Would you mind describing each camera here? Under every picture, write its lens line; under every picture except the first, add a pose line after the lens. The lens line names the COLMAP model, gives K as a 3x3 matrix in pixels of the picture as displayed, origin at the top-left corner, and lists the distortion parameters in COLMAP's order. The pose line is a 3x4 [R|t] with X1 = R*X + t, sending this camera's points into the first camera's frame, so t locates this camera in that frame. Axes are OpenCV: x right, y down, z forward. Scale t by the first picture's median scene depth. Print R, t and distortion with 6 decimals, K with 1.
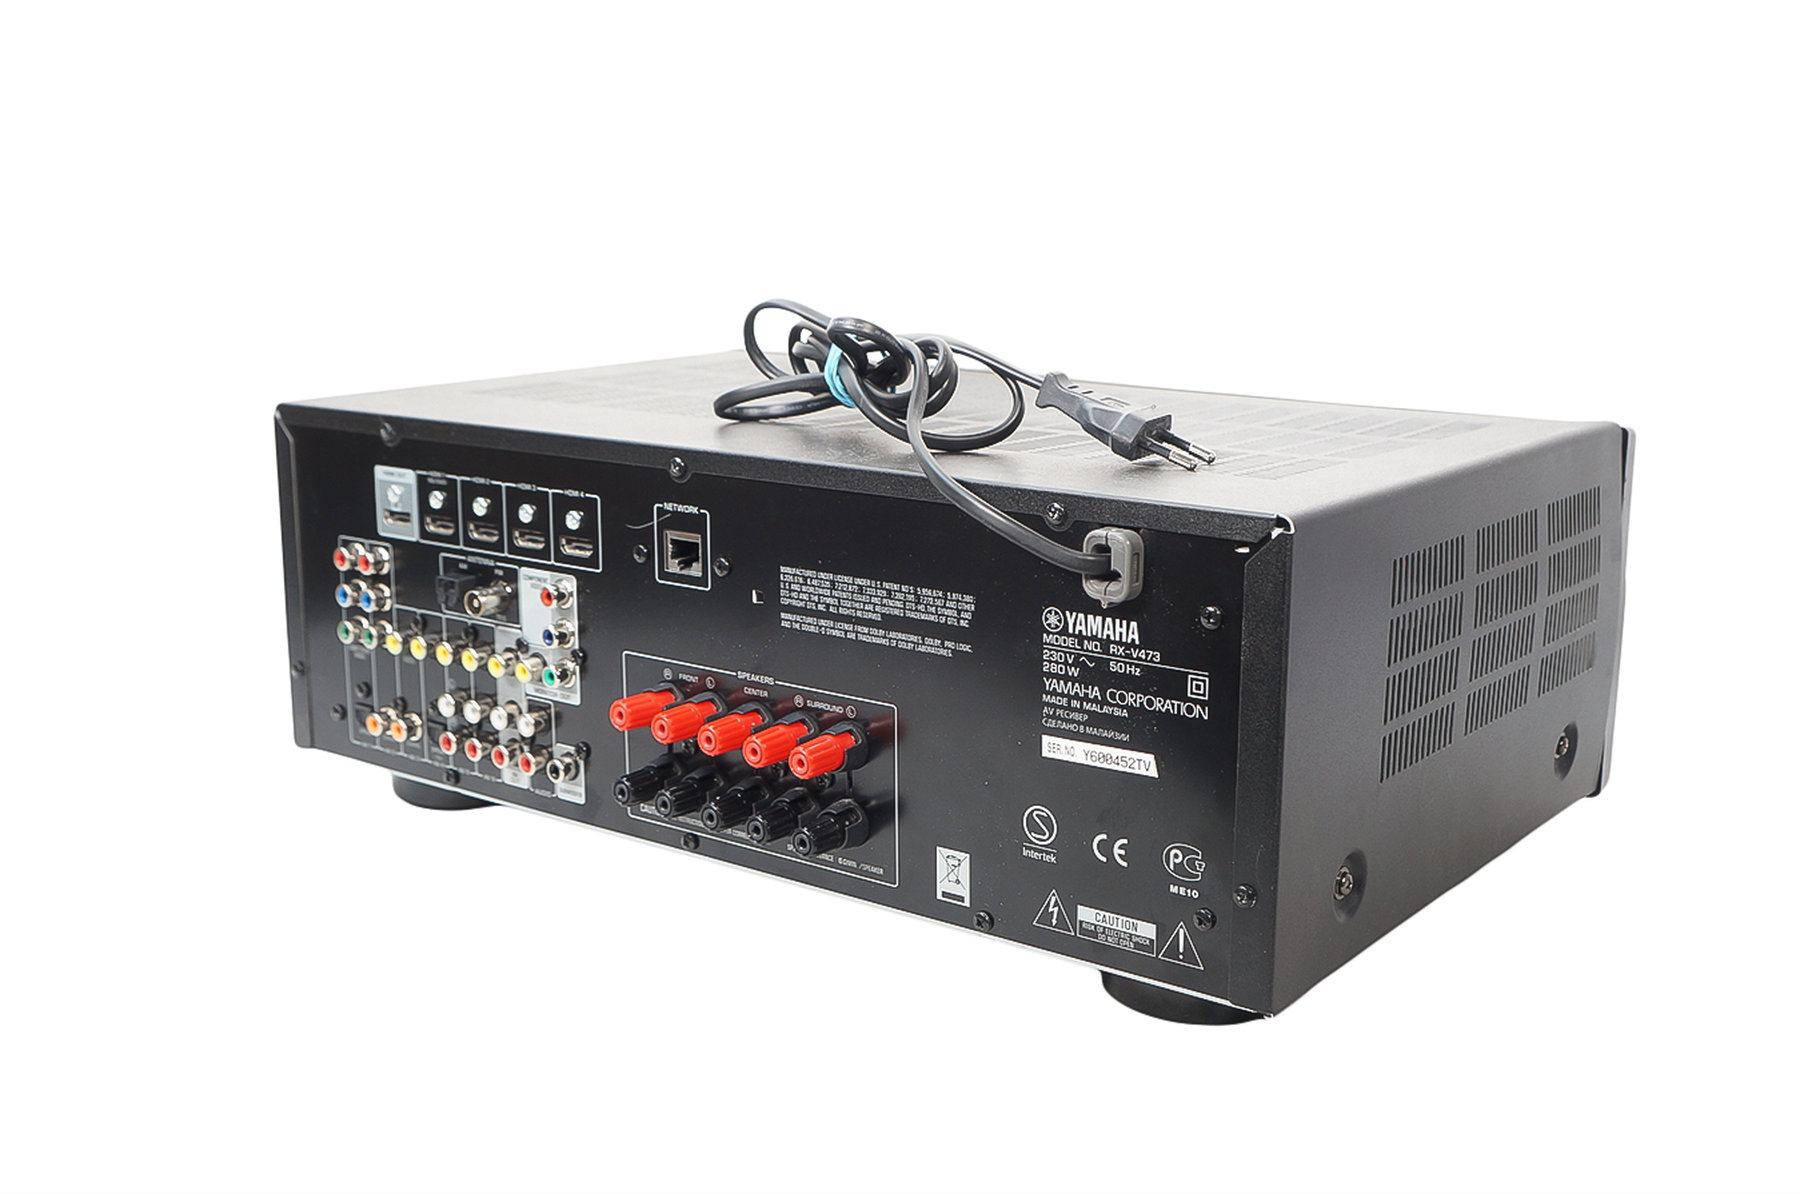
lens RADIAL K [[2011.4, 0, 900.0], [0, 2011.4, 597.0], [0, 0, 1]] dist [-0.004883, 0.008848]
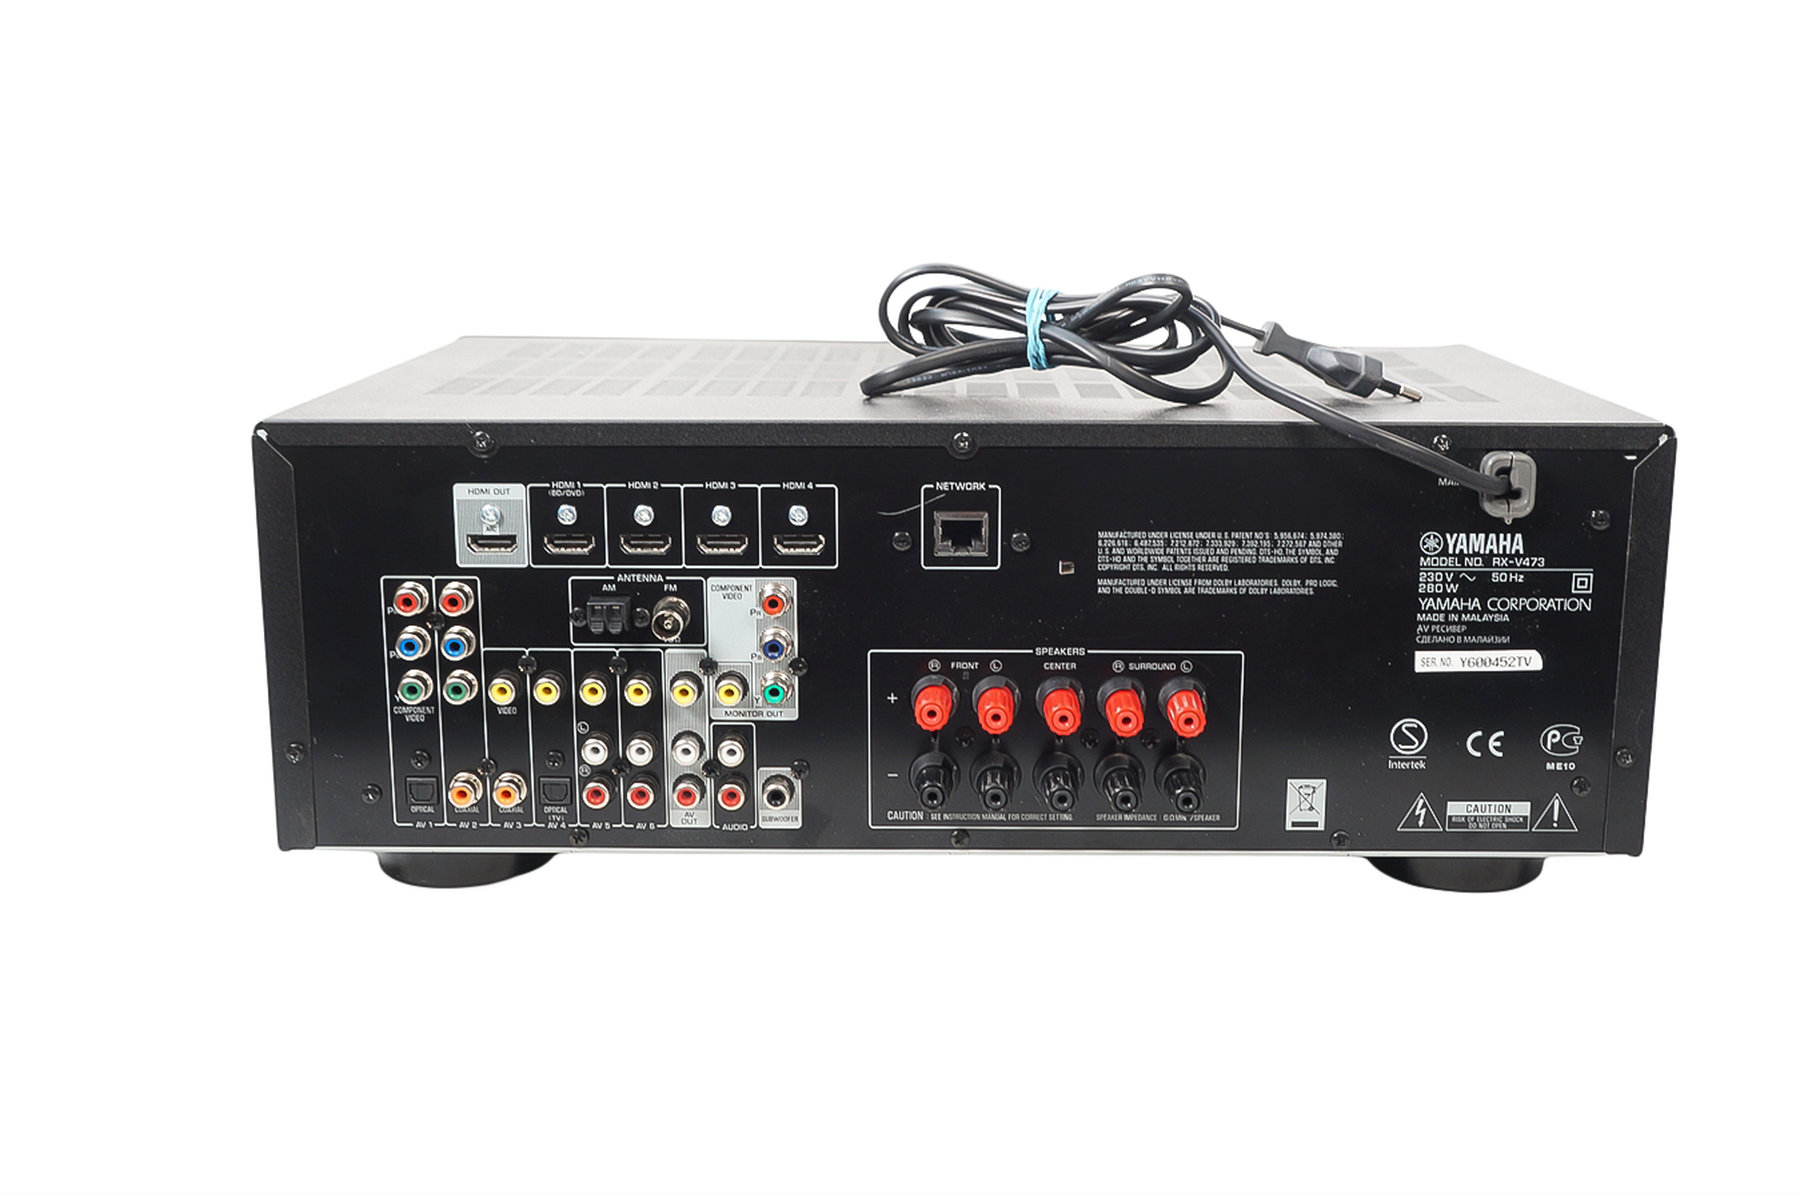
lens RADIAL K [[2011.4, 0, 900.0], [0, 2011.4, 597.0], [0, 0, 1]] dist [-0.004883, 0.008848]
pose [[0.801508, -0.127971, 0.584130, -0.751825], [0.123573, 0.991194, 0.047591, -0.044770], [-0.585077, 0.034038, 0.810263, 0.276375]]
